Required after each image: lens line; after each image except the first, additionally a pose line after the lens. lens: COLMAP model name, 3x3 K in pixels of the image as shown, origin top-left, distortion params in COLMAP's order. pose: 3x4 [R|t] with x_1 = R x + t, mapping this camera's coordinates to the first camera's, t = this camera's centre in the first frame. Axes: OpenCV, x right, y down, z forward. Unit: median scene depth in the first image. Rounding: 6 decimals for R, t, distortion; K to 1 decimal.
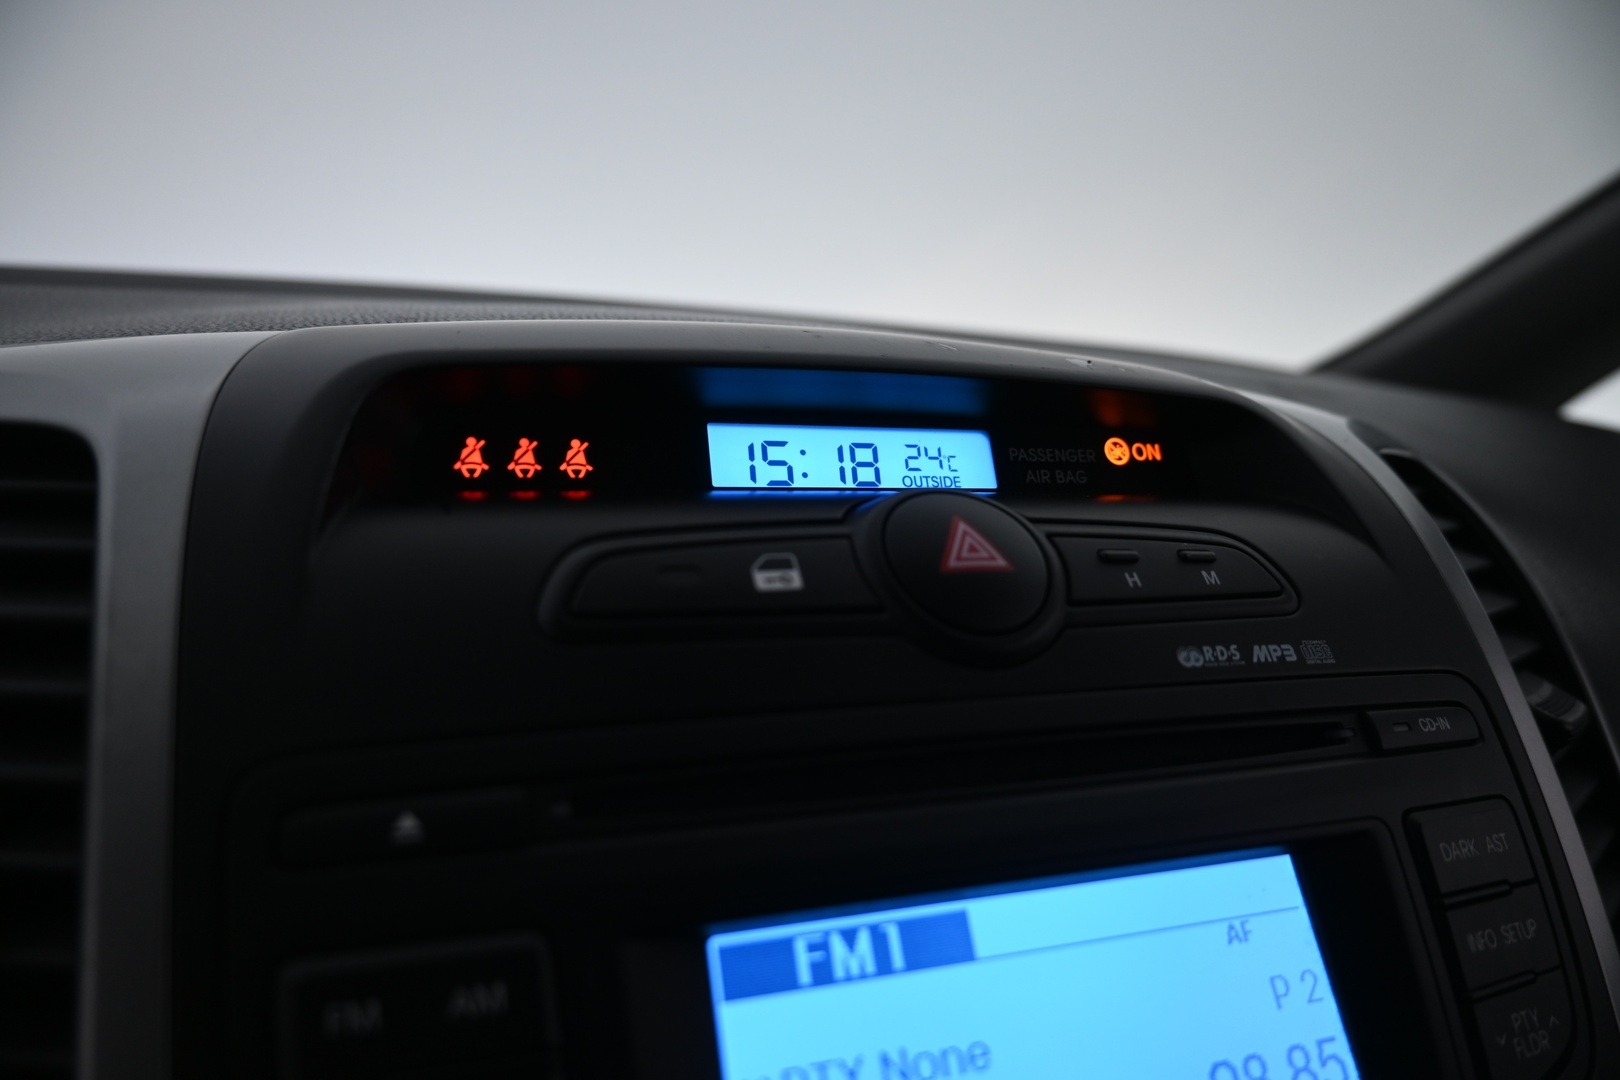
lens RADIAL K [[1126.1, 0, 810.0], [0, 1126.1, 540.0], [0, 0, 1]] dist [0.003710, 0.000836]
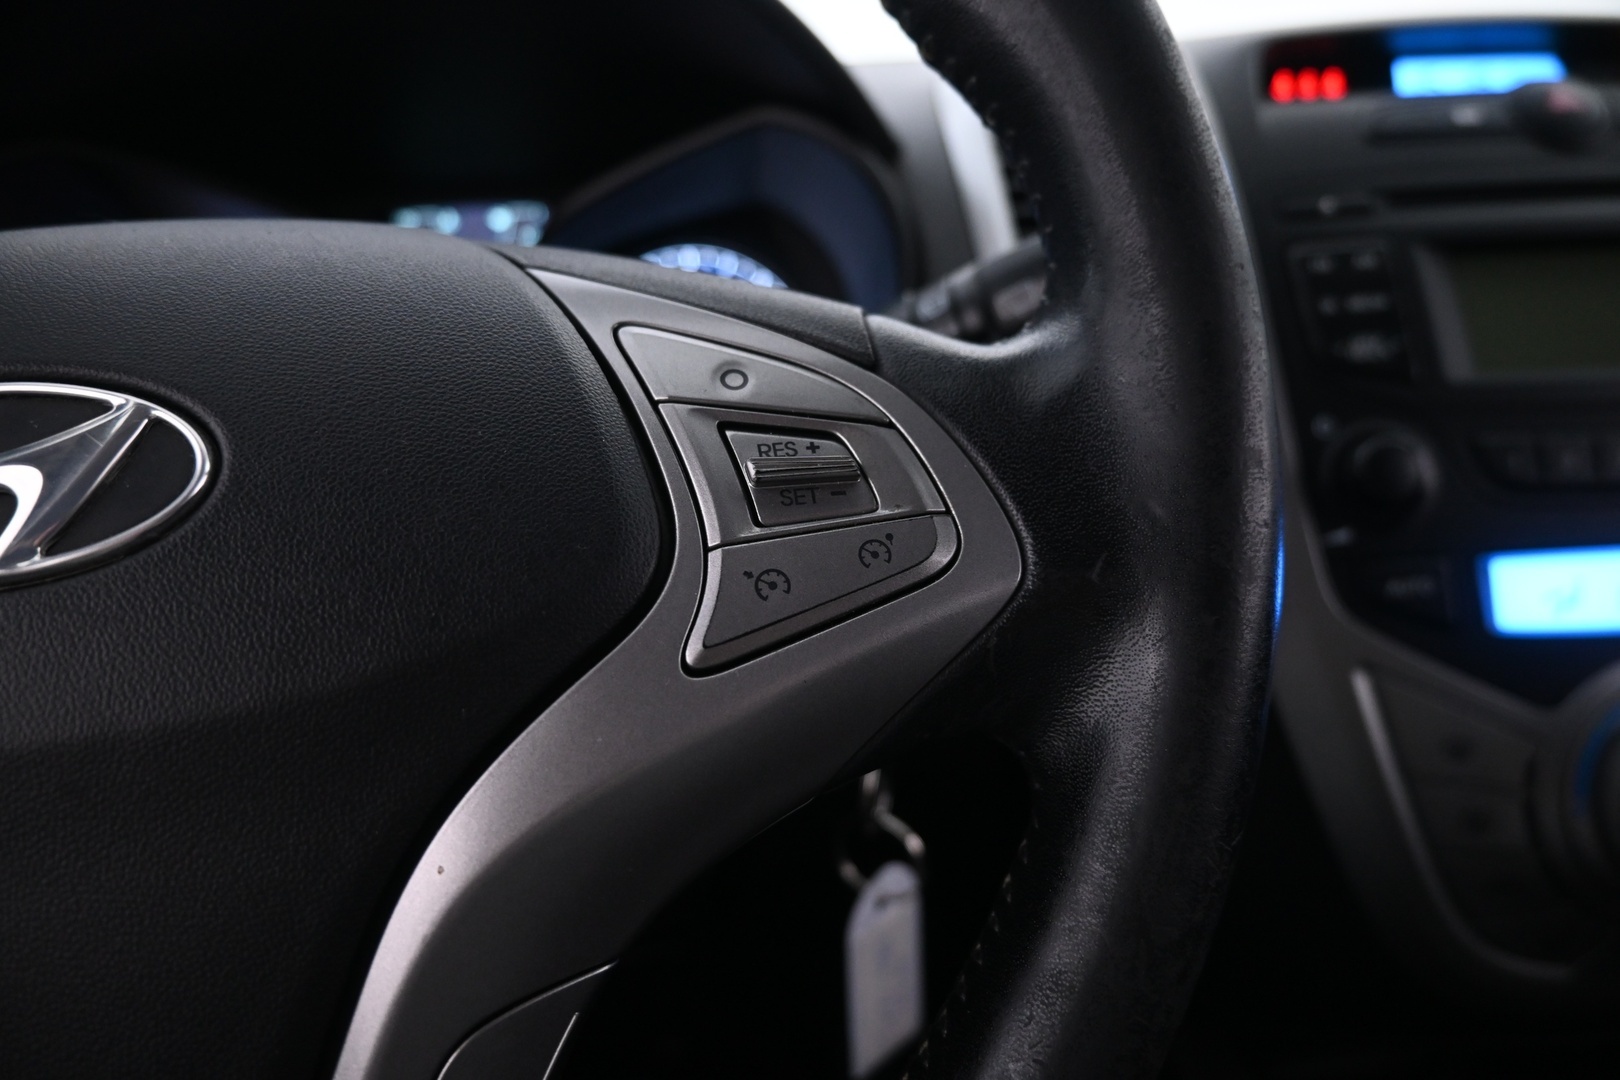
lens RADIAL K [[1126.1, 0, 810.0], [0, 1126.1, 540.0], [0, 0, 1]] dist [0.003710, 0.000836]
pose [[0.944957, 0.017870, -0.326707, -0.407425], [0.040644, 0.984363, 0.171400, 0.340720], [0.324661, -0.175244, 0.929454, -1.293899]]
